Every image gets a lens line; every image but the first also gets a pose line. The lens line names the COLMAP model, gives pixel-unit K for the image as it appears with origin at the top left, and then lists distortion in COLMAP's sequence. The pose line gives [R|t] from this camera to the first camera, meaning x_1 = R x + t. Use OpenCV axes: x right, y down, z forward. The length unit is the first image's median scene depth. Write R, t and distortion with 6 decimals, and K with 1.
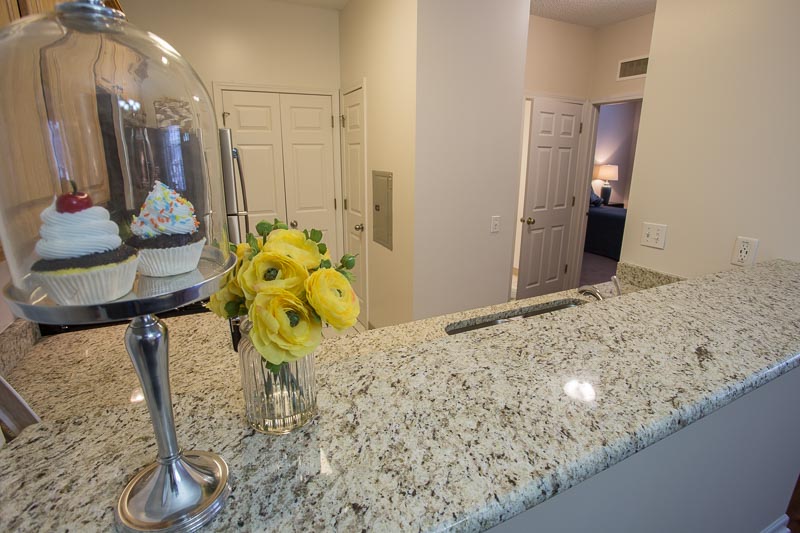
lens RADIAL K [[393.8, 0, 399.0], [0, 393.8, 263.5], [0, 0, 1]] dist [-0.039315, 0.007763]
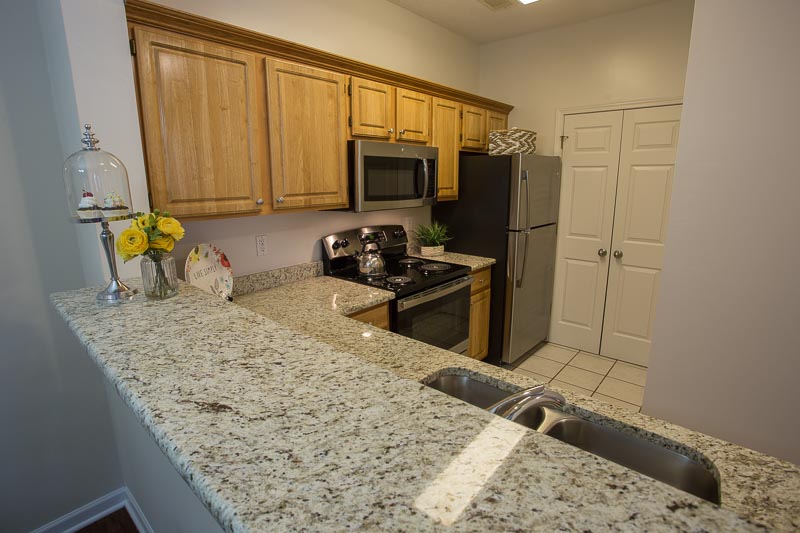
lens RADIAL K [[393.8, 0, 403.4], [0, 393.8, 264.8], [0, 0, 1]] dist [-0.039315, 0.007763]
pose [[0.380547, 0.197586, -0.903407, 1.627938], [-0.238249, 0.964878, 0.110672, -0.265615], [0.893544, 0.173119, 0.414256, 0.932924]]
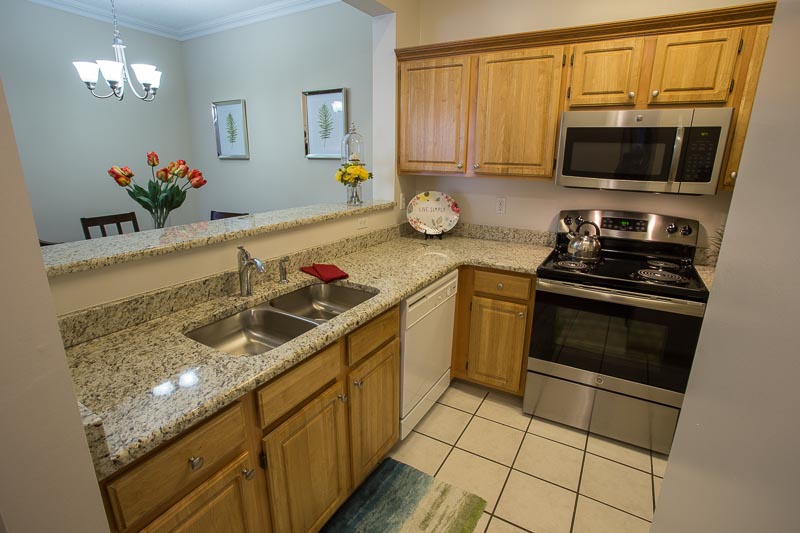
lens RADIAL K [[393.8, 0, 401.4], [0, 393.8, 266.0], [0, 0, 1]] dist [-0.039315, 0.007763]
pose [[-0.834260, 0.138620, -0.533661, 1.339964], [-0.160554, 0.864863, 0.475640, -0.920703], [0.527477, 0.482489, -0.699265, 3.497045]]
